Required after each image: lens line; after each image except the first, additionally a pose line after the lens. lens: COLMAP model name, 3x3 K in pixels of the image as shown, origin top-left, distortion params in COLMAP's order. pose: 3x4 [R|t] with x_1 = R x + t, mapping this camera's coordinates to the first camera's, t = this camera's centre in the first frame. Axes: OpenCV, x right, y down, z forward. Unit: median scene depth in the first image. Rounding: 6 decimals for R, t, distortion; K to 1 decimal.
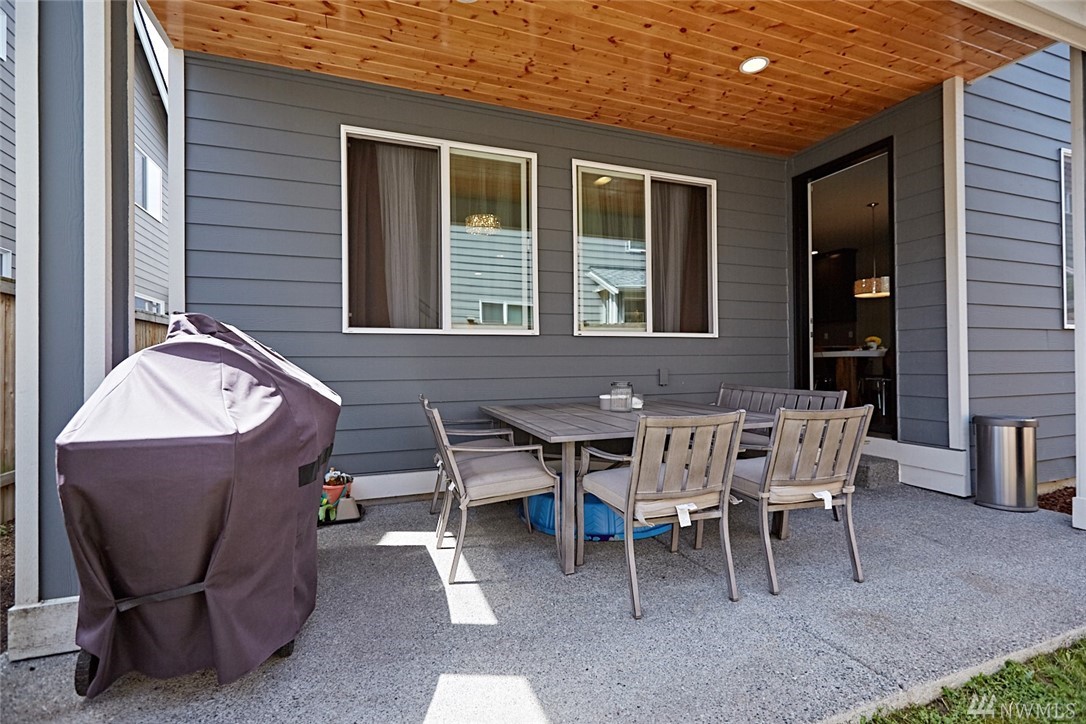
lens RADIAL K [[495.9, 0, 542.0], [0, 495.9, 359.7], [0, 0, 1]] dist [0.000492, 0.000681]
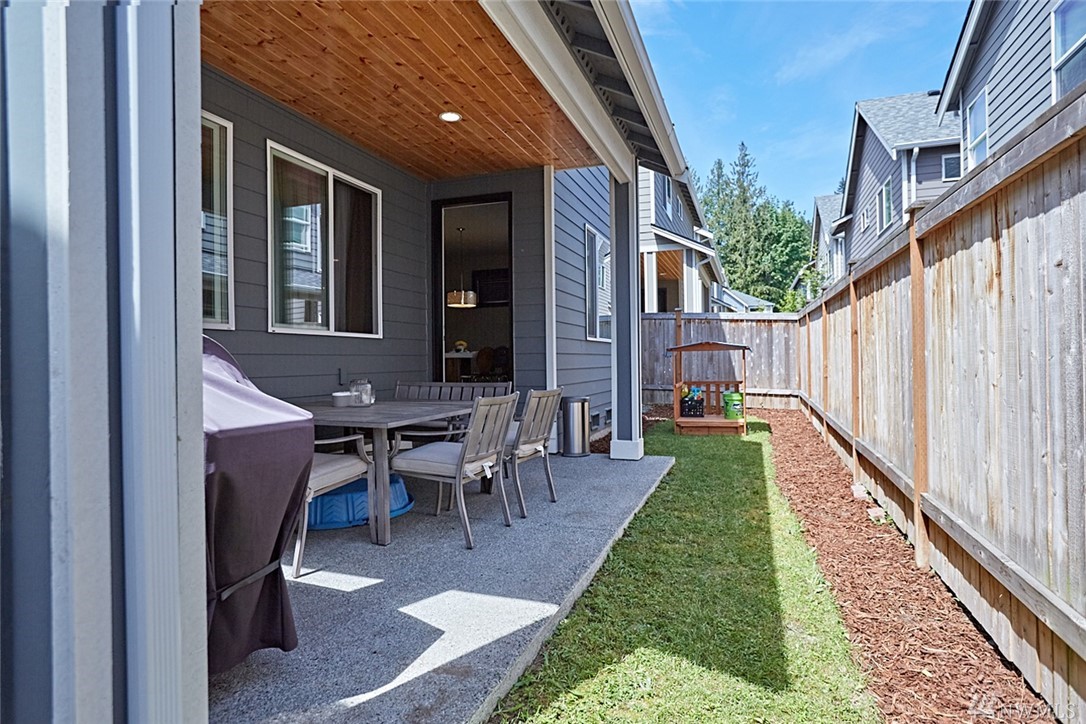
lens RADIAL K [[593.2, 0, 543.2], [0, 593.2, 359.3], [0, 0, 1]] dist [-0.001928, 0.000876]
pose [[0.646671, 0.003658, 0.762760, -0.513089], [0.000613, 0.999986, -0.005316, 0.008942], [-0.762769, 0.003906, 0.646660, -0.108430]]
